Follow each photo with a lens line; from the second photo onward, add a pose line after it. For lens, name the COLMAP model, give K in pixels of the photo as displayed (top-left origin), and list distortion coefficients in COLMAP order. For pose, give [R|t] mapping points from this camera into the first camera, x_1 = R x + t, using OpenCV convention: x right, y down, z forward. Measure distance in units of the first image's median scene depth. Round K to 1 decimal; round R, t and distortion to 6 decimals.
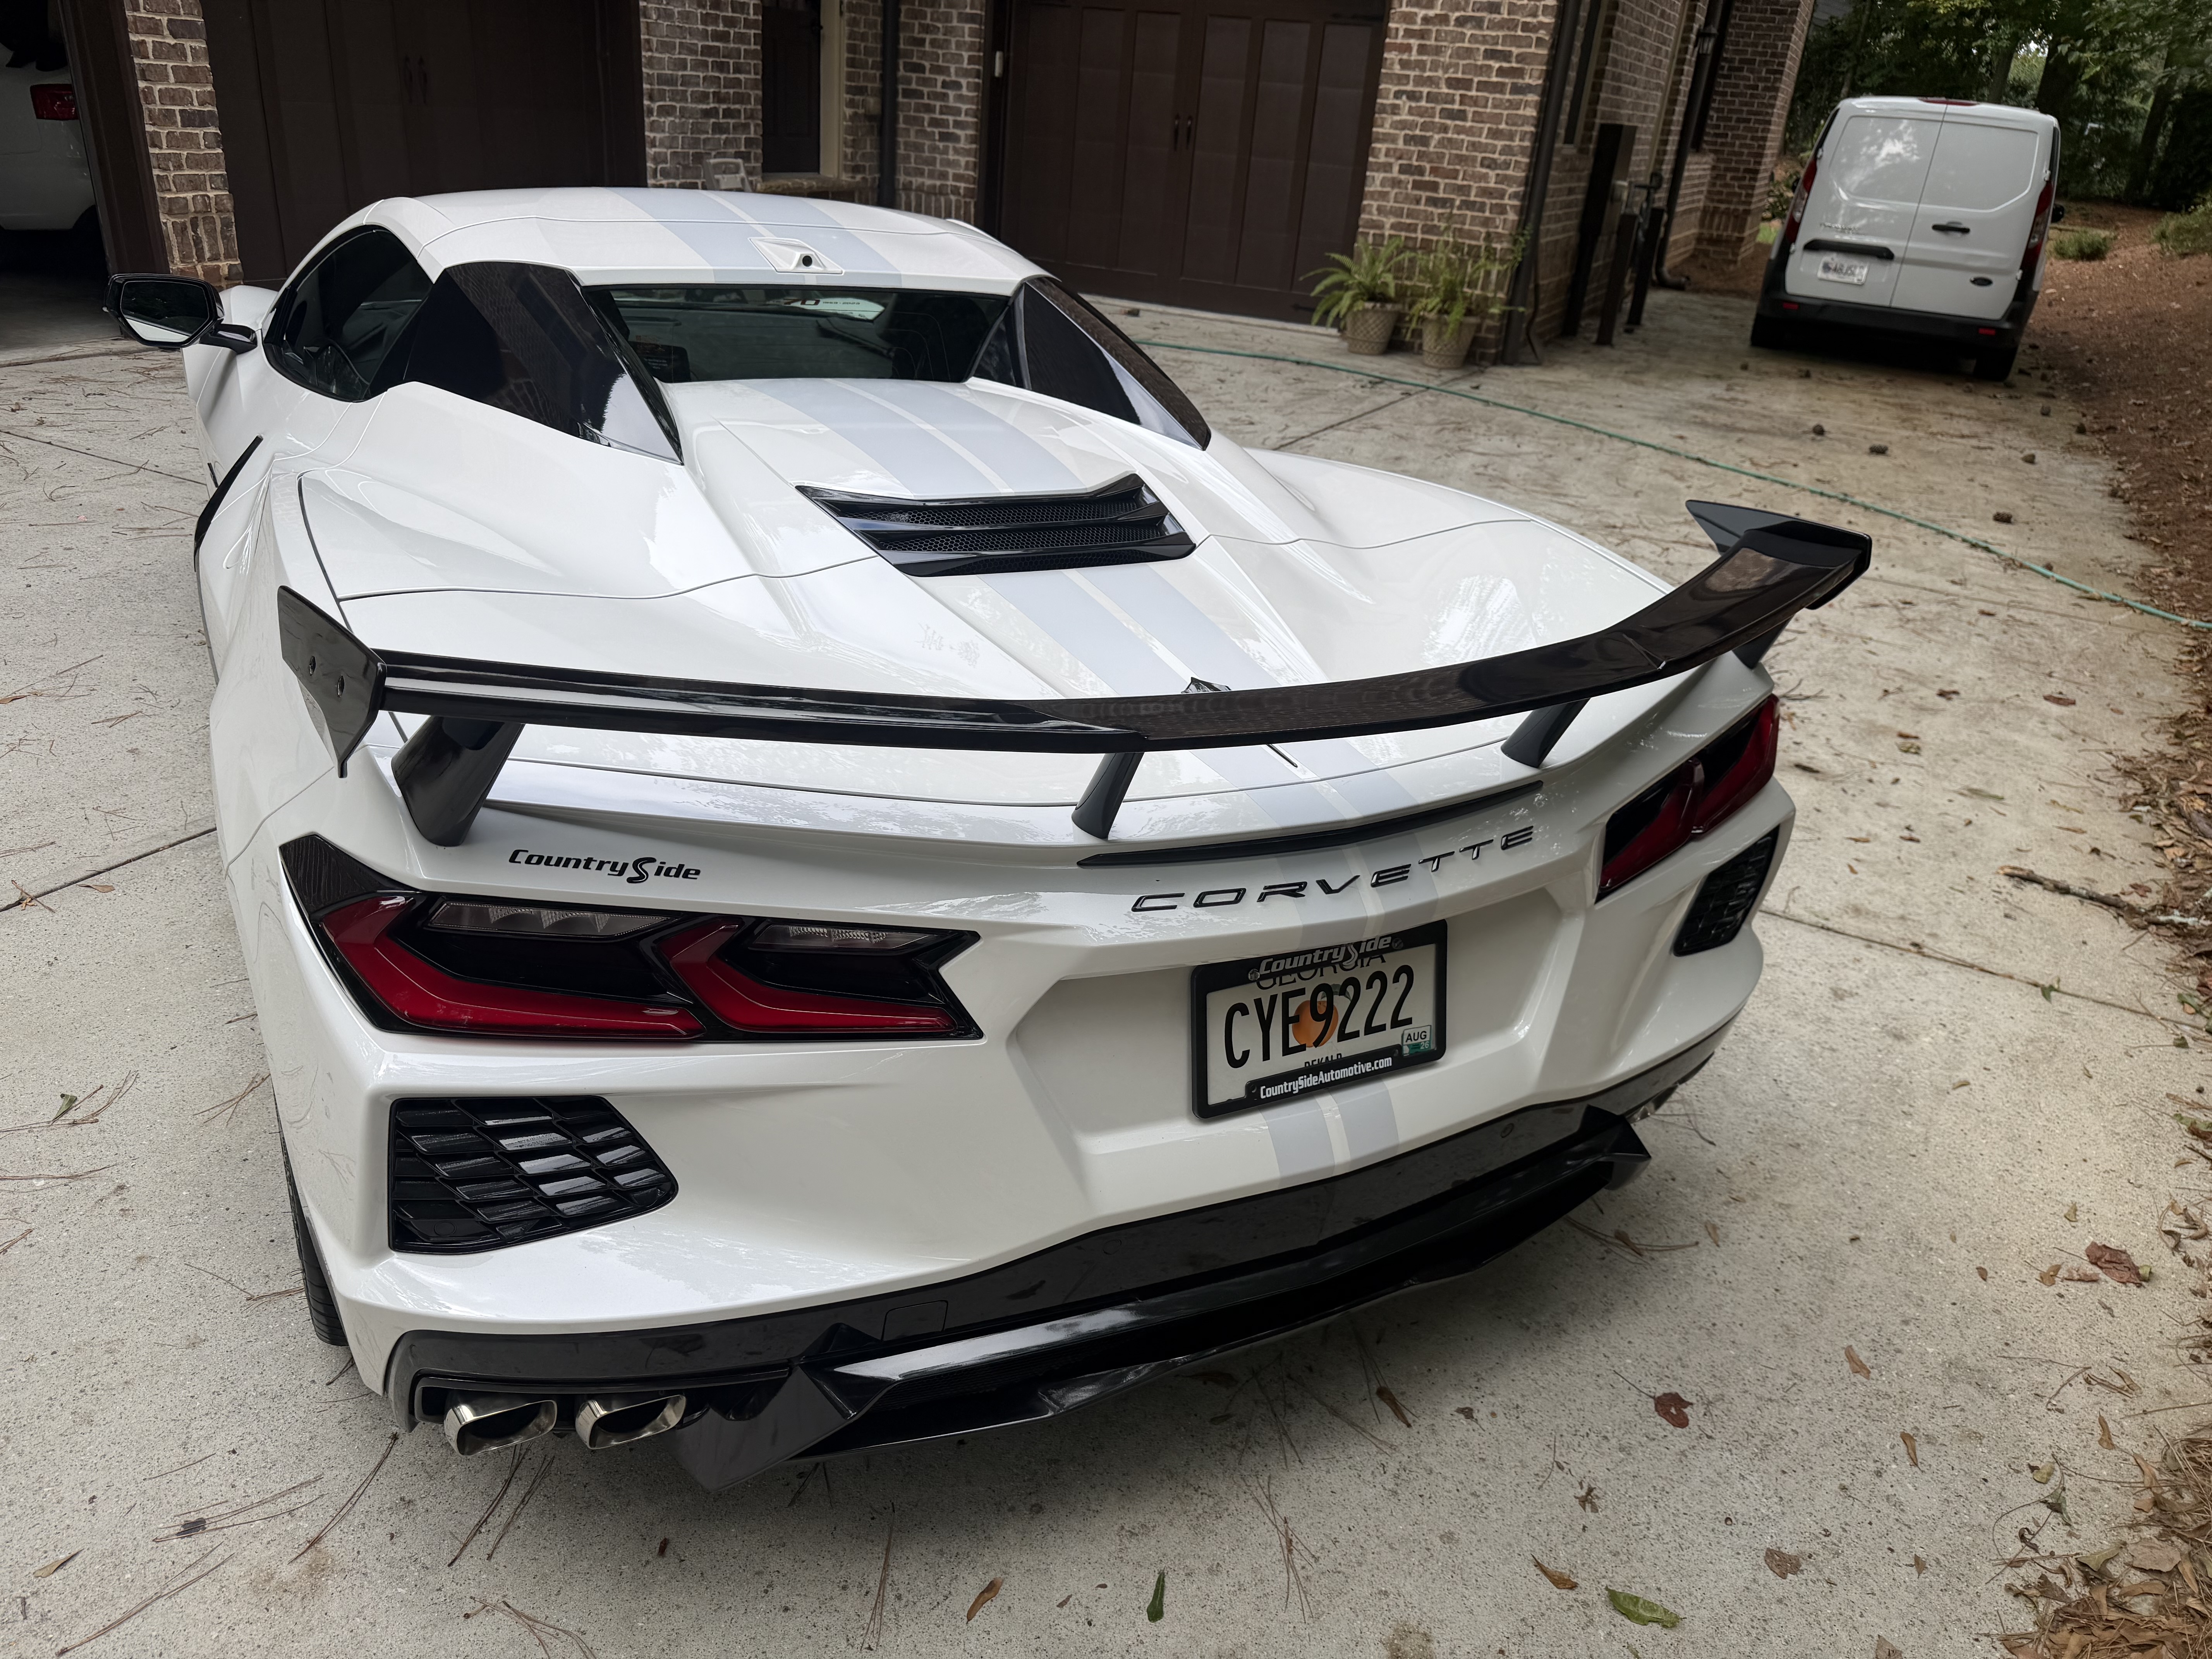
lens RADIAL K [[1552.4, 0, 1103.8], [0, 1552.4, 827.6], [0, 0, 1]] dist [-0.002449, 0.000892]
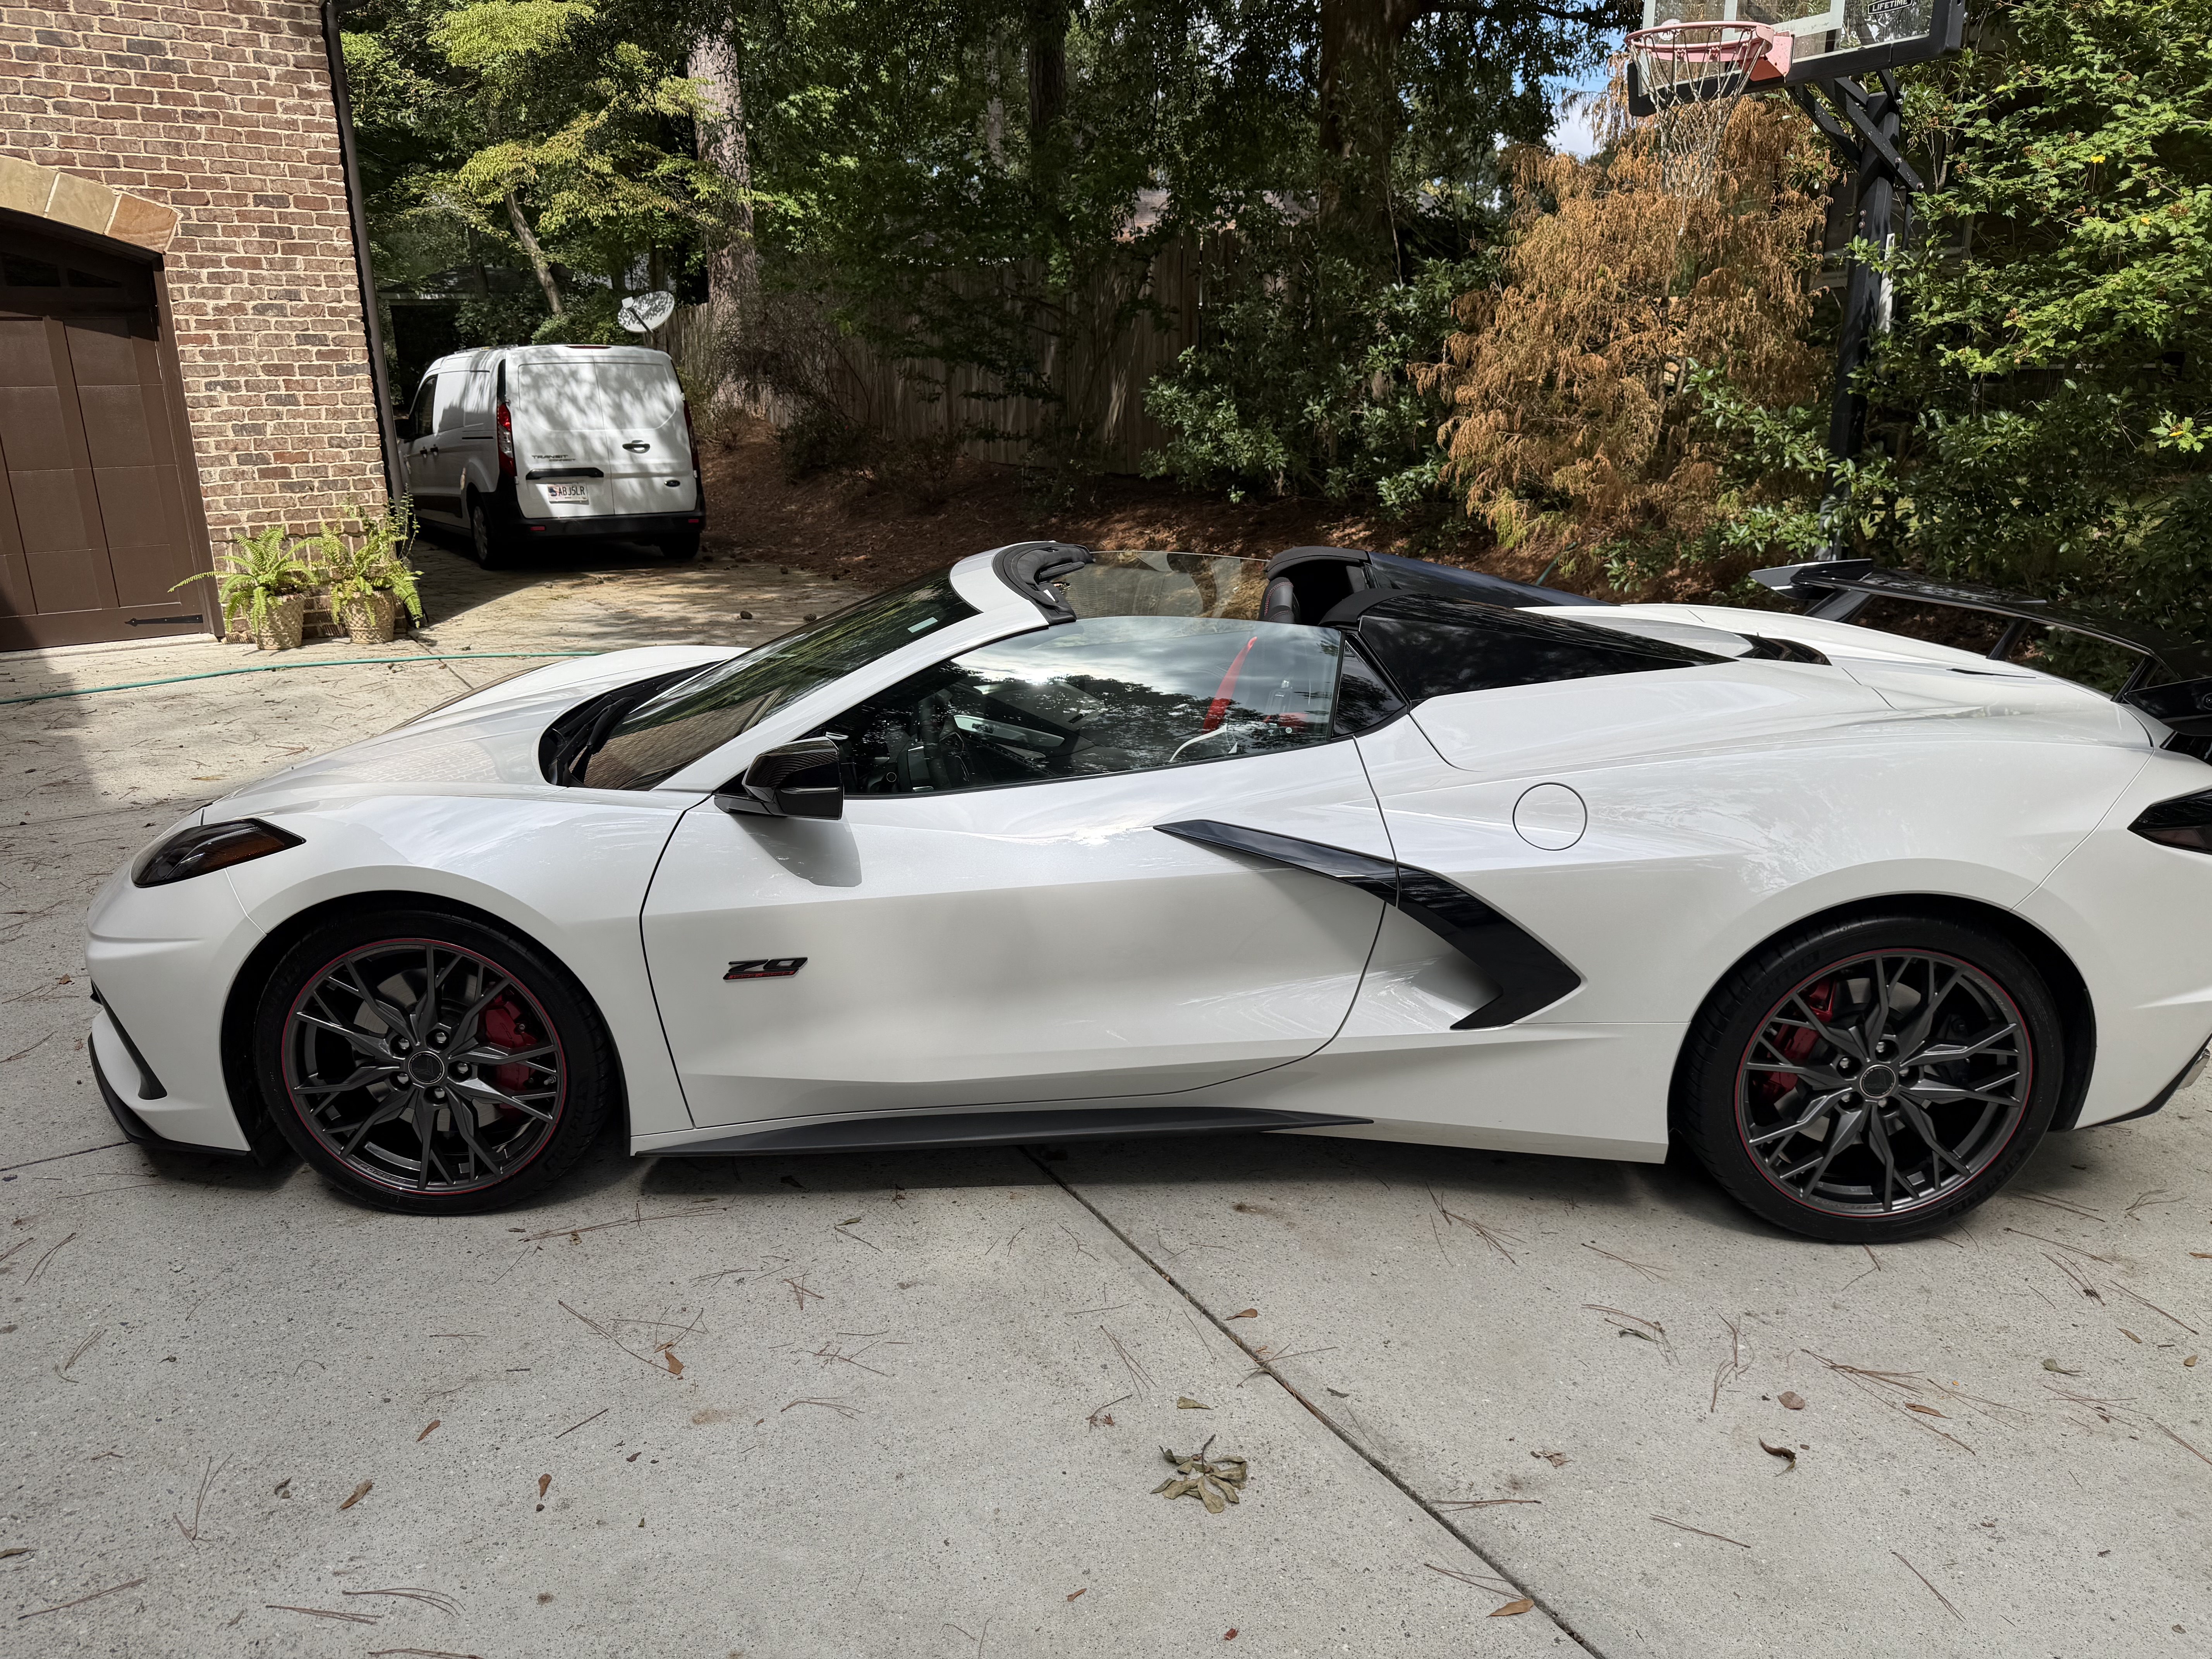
lens RADIAL K [[1540.2, 0, 1124.6], [0, 1540.2, 834.3], [0, 0, 1]] dist [0.008110, -0.008015]
pose [[0.473969, -0.331482, 0.815765, -0.398265], [0.424735, 0.897600, 0.117960, -0.107412], [-0.771332, 0.290575, 0.566226, 0.129907]]
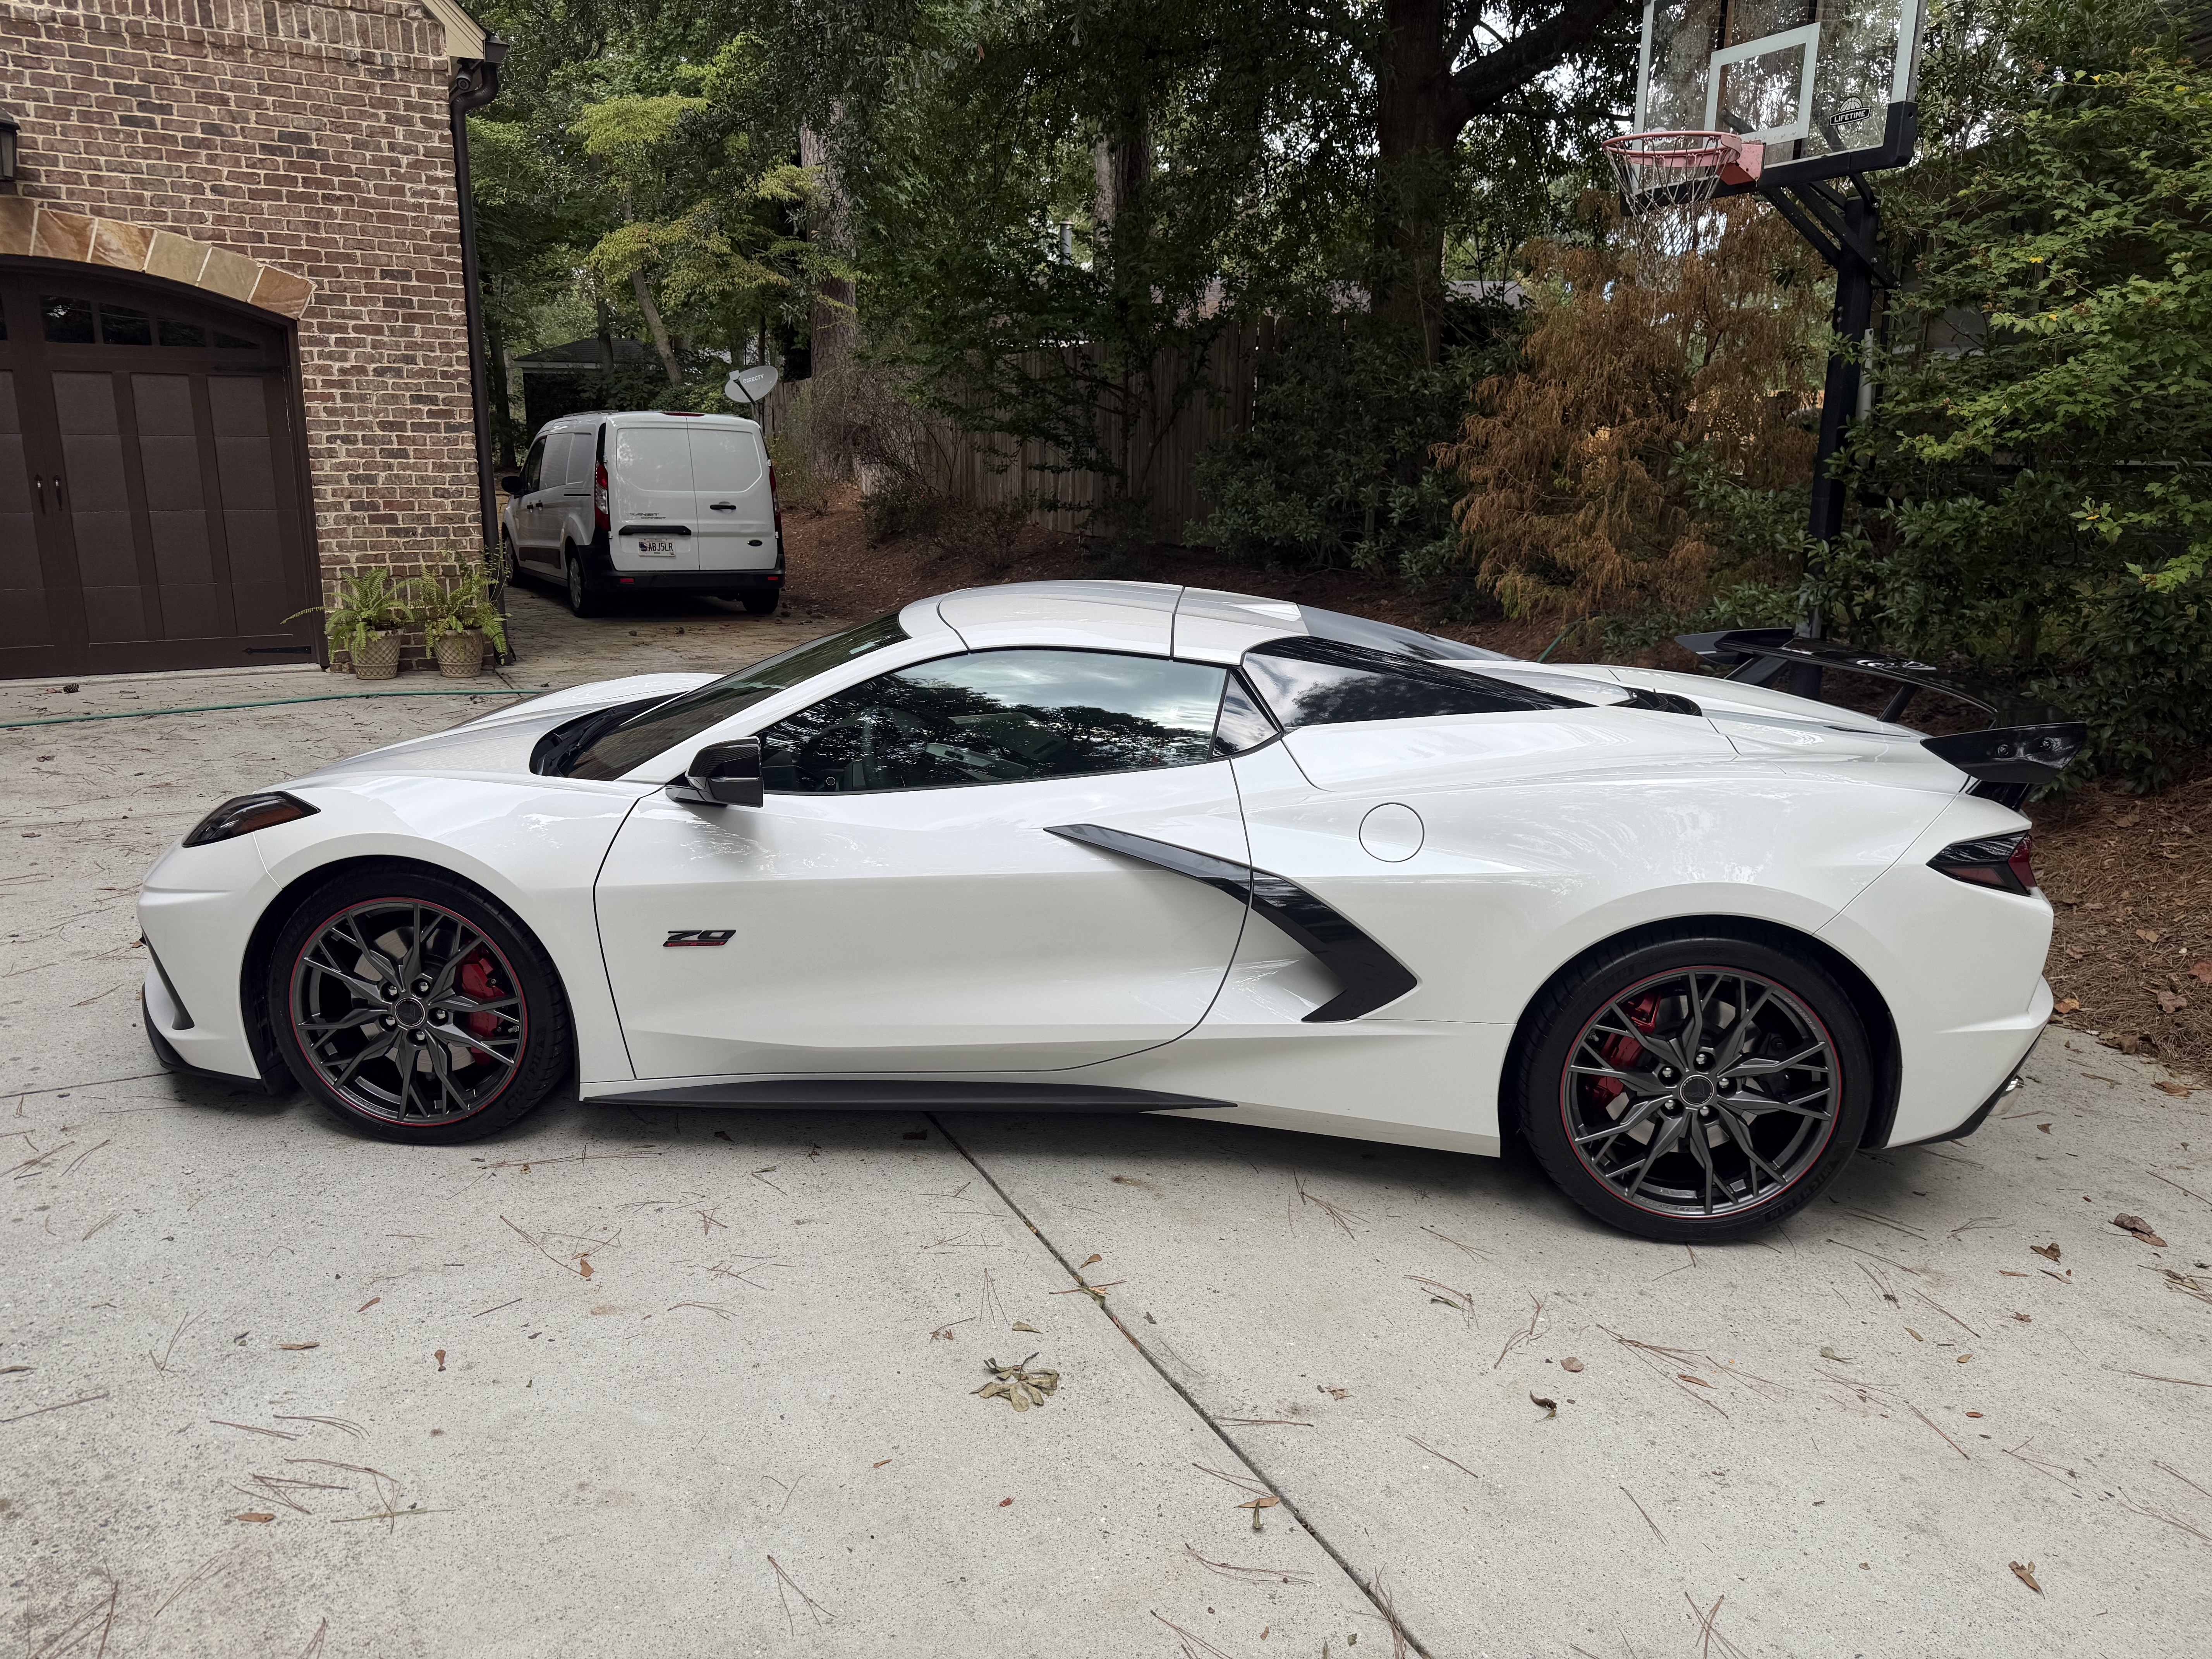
lens RADIAL K [[1532.4, 0, 1102.6], [0, 1532.4, 824.2], [0, 0, 1]] dist [0.017552, -0.018103]
pose [[0.543893, -0.267333, 0.795433, -0.411454], [0.391875, 0.919107, 0.040945, -0.081323], [-0.742034, 0.289441, 0.604657, 0.082039]]
